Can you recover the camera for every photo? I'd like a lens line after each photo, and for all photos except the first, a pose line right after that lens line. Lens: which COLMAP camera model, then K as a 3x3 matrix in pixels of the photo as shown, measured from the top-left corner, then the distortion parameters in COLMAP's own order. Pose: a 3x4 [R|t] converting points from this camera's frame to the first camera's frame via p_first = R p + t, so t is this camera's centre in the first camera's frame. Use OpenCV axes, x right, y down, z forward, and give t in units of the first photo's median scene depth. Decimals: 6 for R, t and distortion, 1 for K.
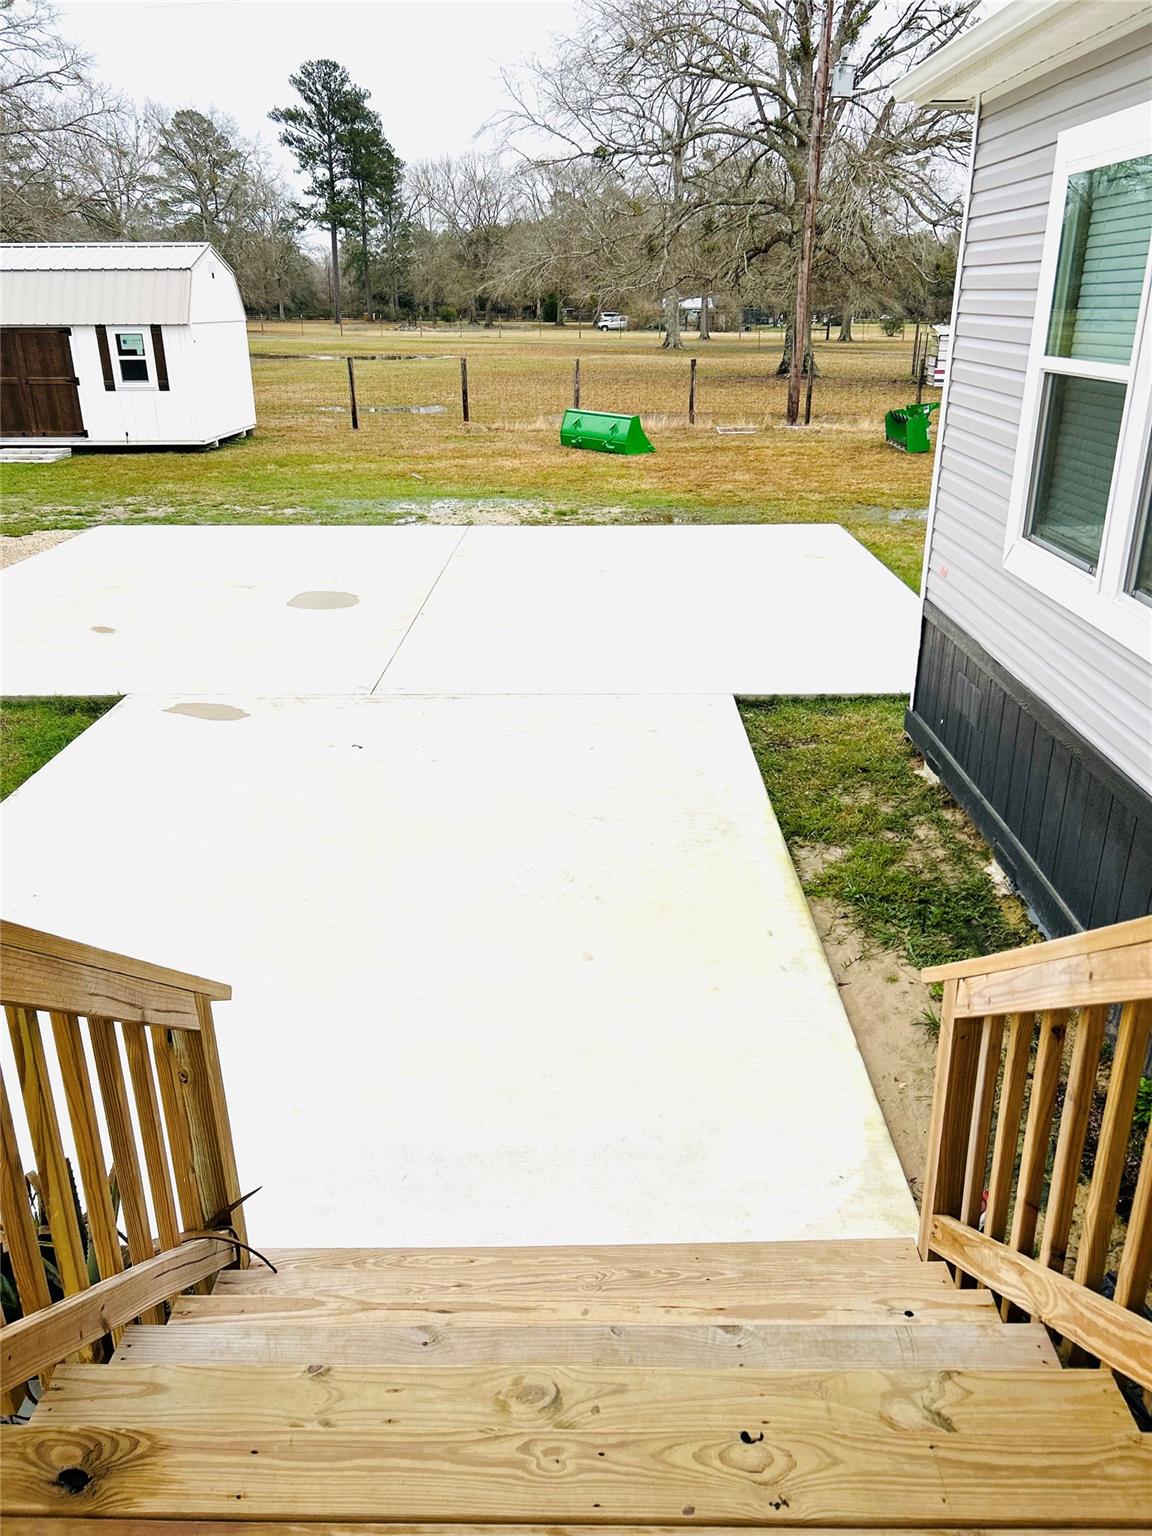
lens RADIAL K [[1168.4, 0, 569.9], [0, 1168.4, 754.8], [0, 0, 1]] dist [0.060741, -0.059927]
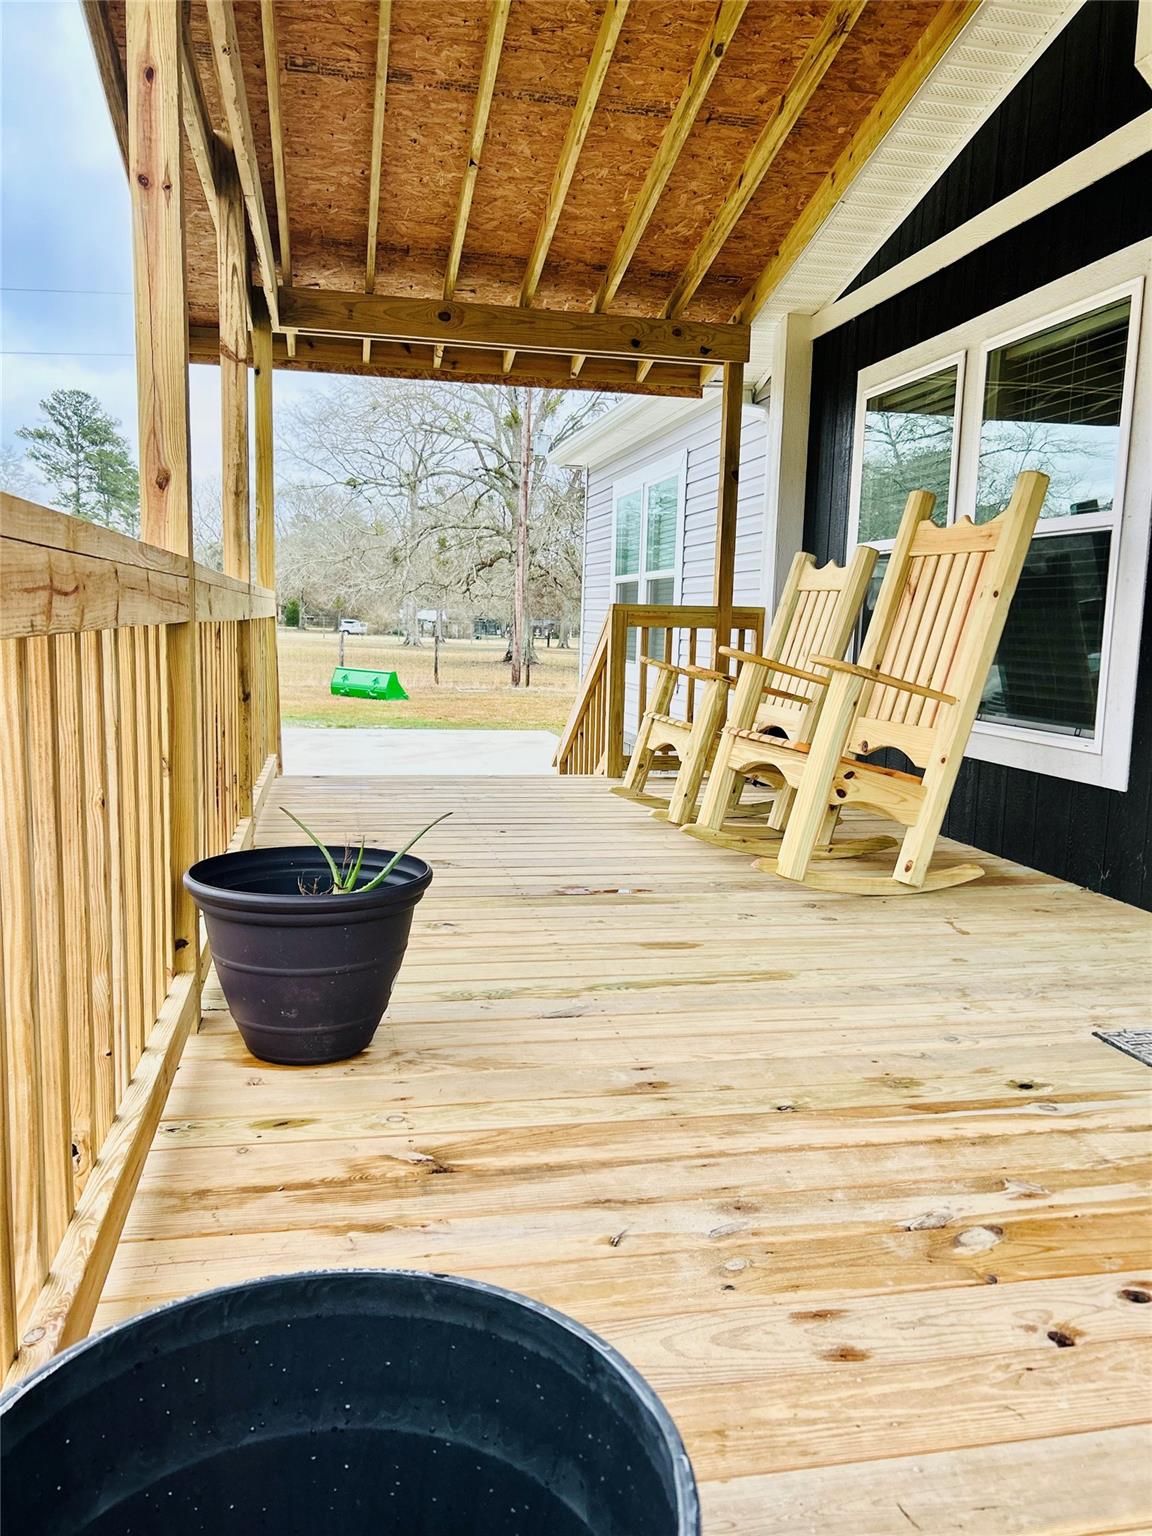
lens RADIAL K [[1168.4, 0, 578.3], [0, 1168.4, 774.0], [0, 0, 1]] dist [0.060741, -0.059927]
pose [[0.974188, 0.001080, 0.225736, -0.016439], [0.051538, 0.972514, -0.227069, 0.055341], [-0.219777, 0.232841, 0.947356, -0.101949]]
